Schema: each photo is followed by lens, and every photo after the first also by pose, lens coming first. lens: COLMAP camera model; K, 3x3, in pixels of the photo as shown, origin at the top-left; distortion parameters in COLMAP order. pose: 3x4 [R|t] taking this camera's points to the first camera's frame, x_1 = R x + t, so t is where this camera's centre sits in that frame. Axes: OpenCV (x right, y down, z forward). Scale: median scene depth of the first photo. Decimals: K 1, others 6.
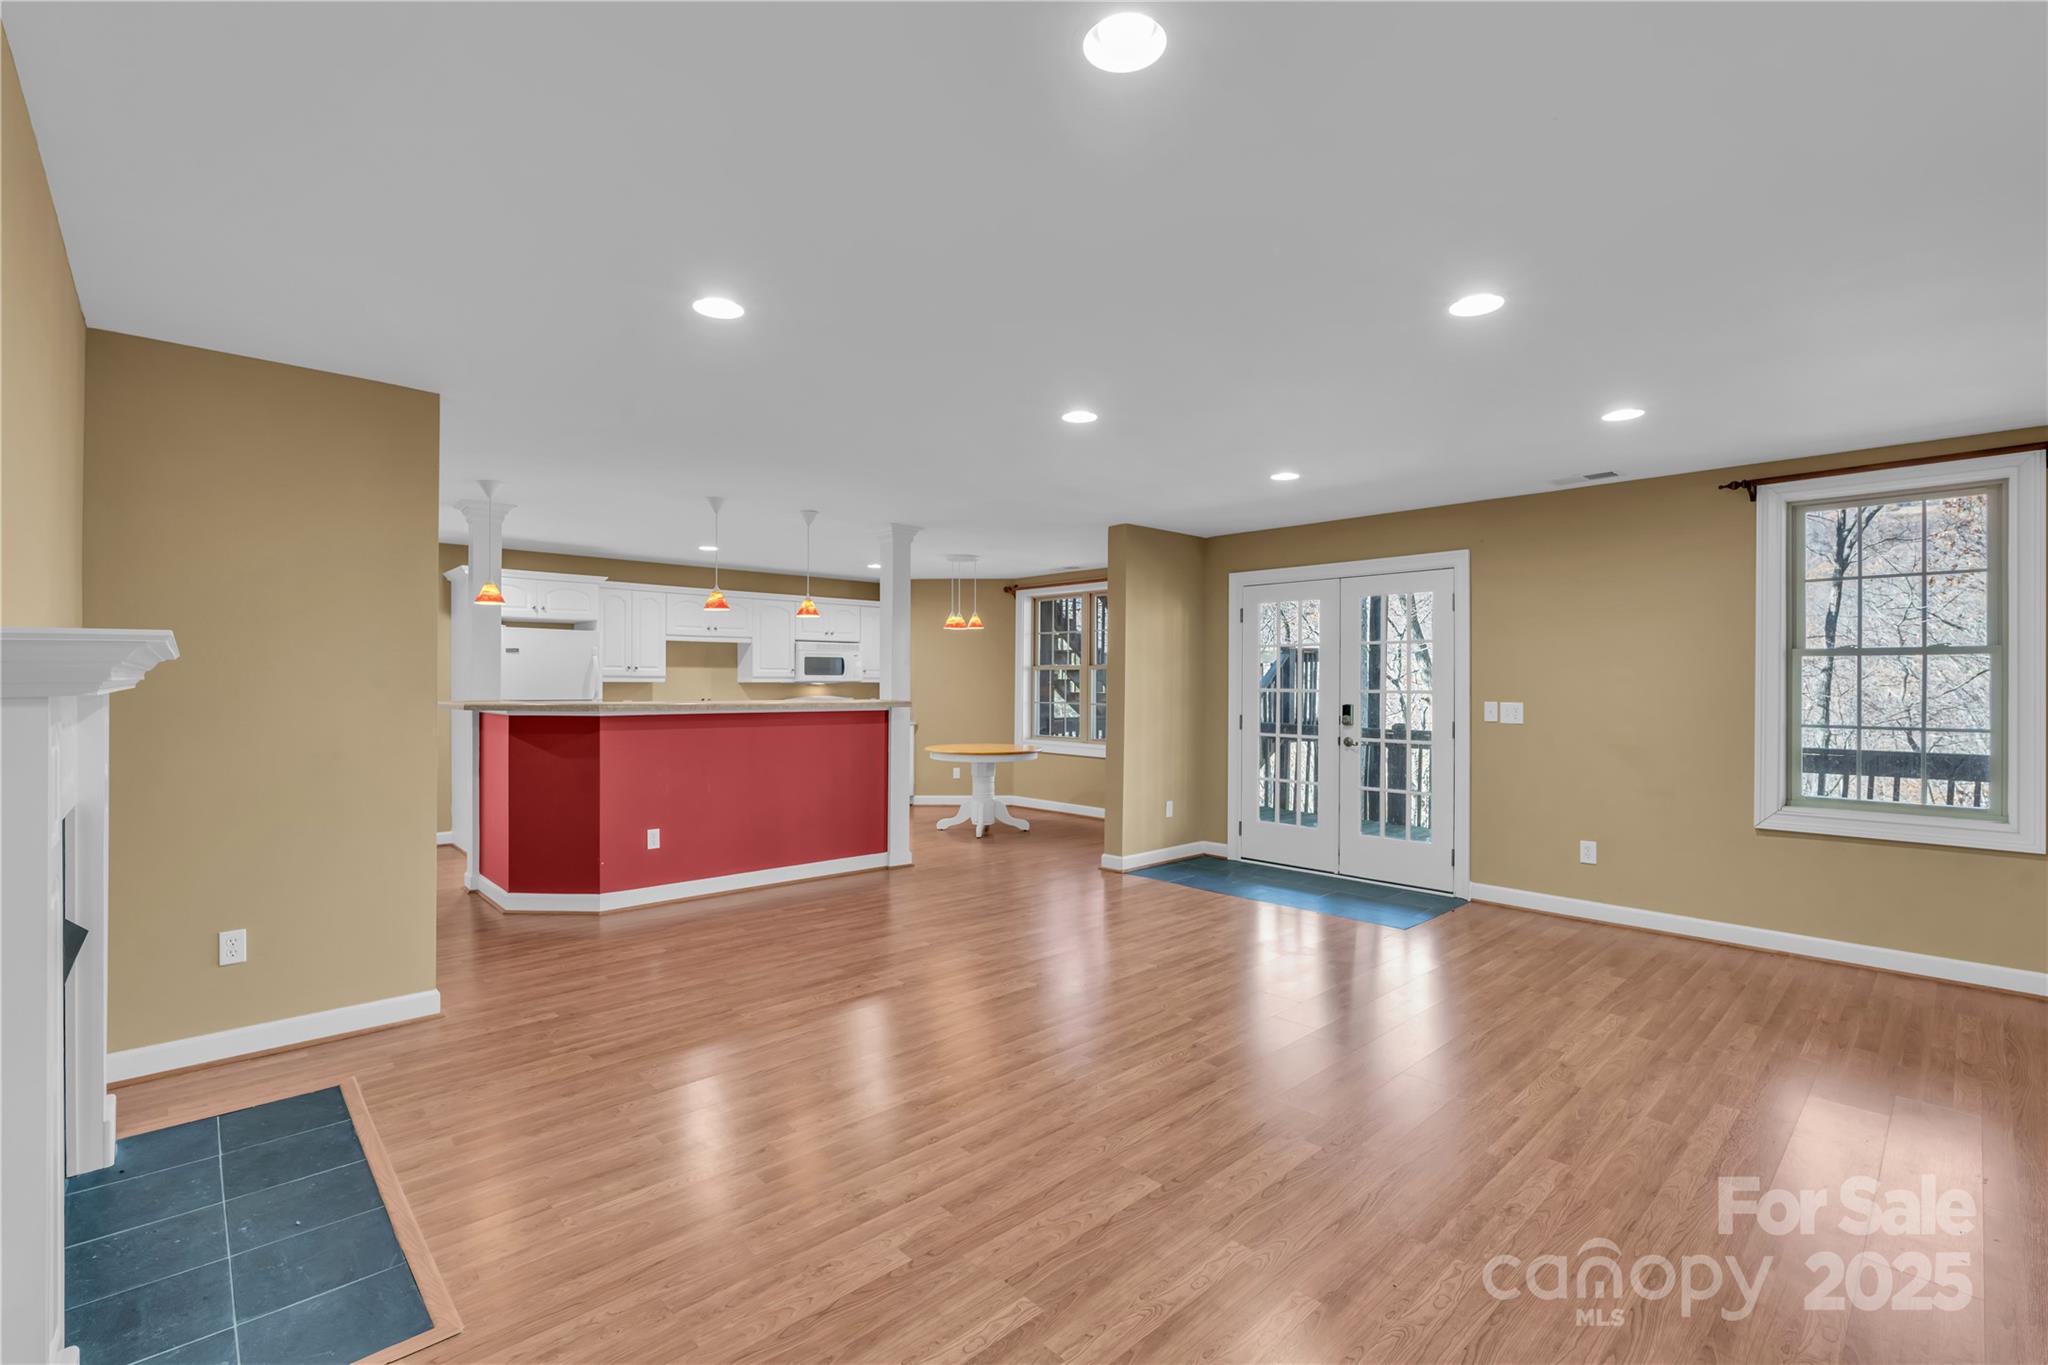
lens RADIAL K [[905.0, 0, 1024.0], [0, 905.0, 682.5], [0, 0, 1]] dist [-0.001656, -0.000119]
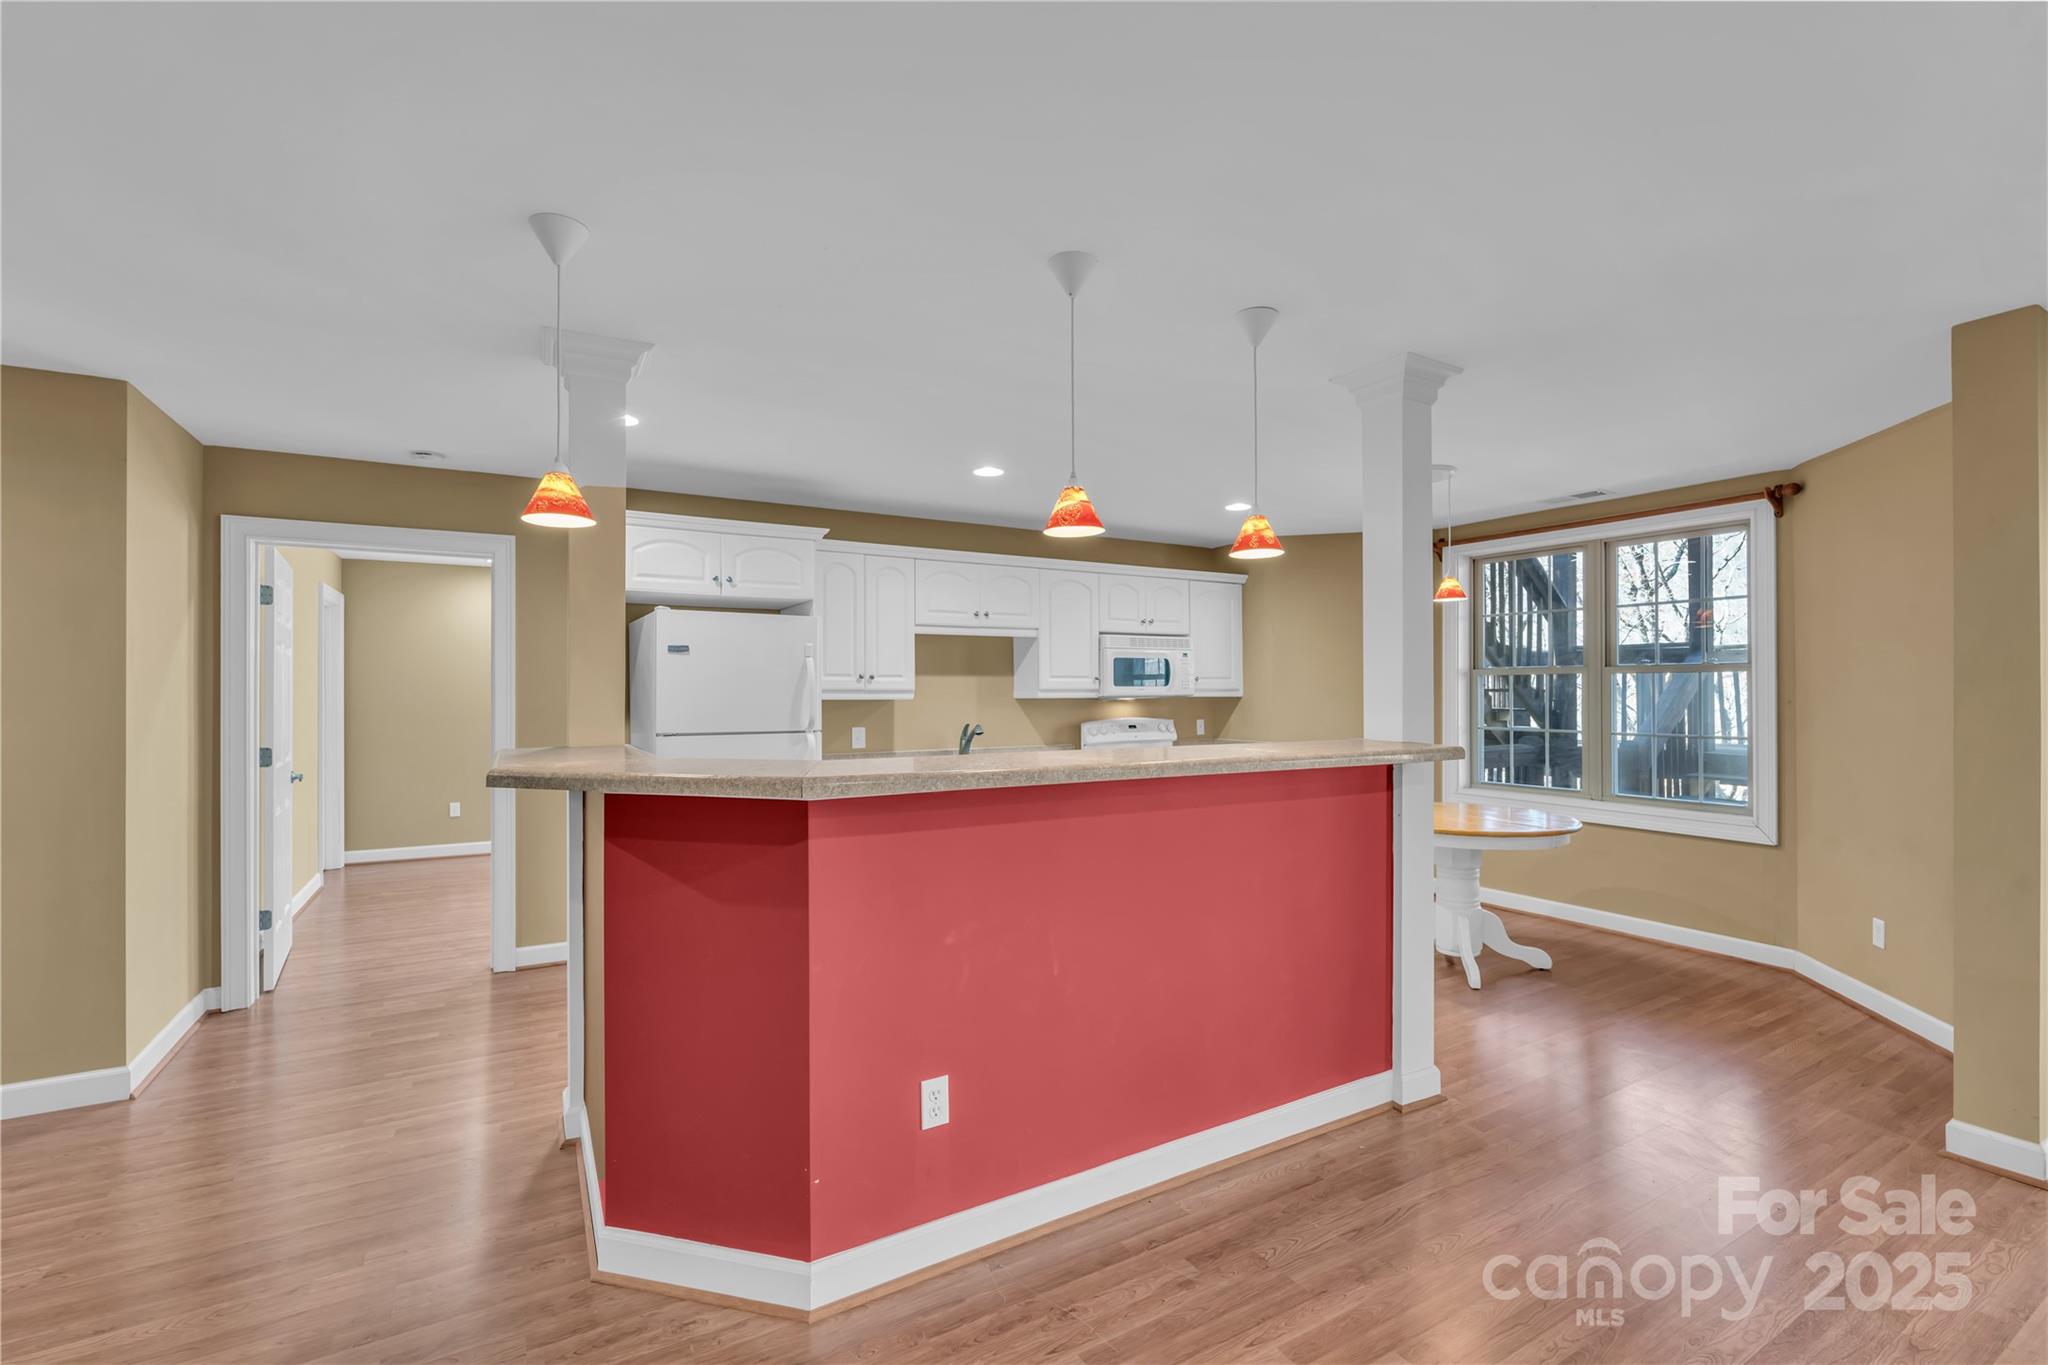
lens RADIAL K [[905.0, 0, 1024.0], [0, 905.0, 682.5], [0, 0, 1]] dist [-0.001656, -0.000119]
pose [[0.975512, -0.007513, -0.219816, -0.190066], [0.005735, 0.999946, -0.008724, -0.006486], [0.219869, 0.007249, 0.975502, 0.415749]]
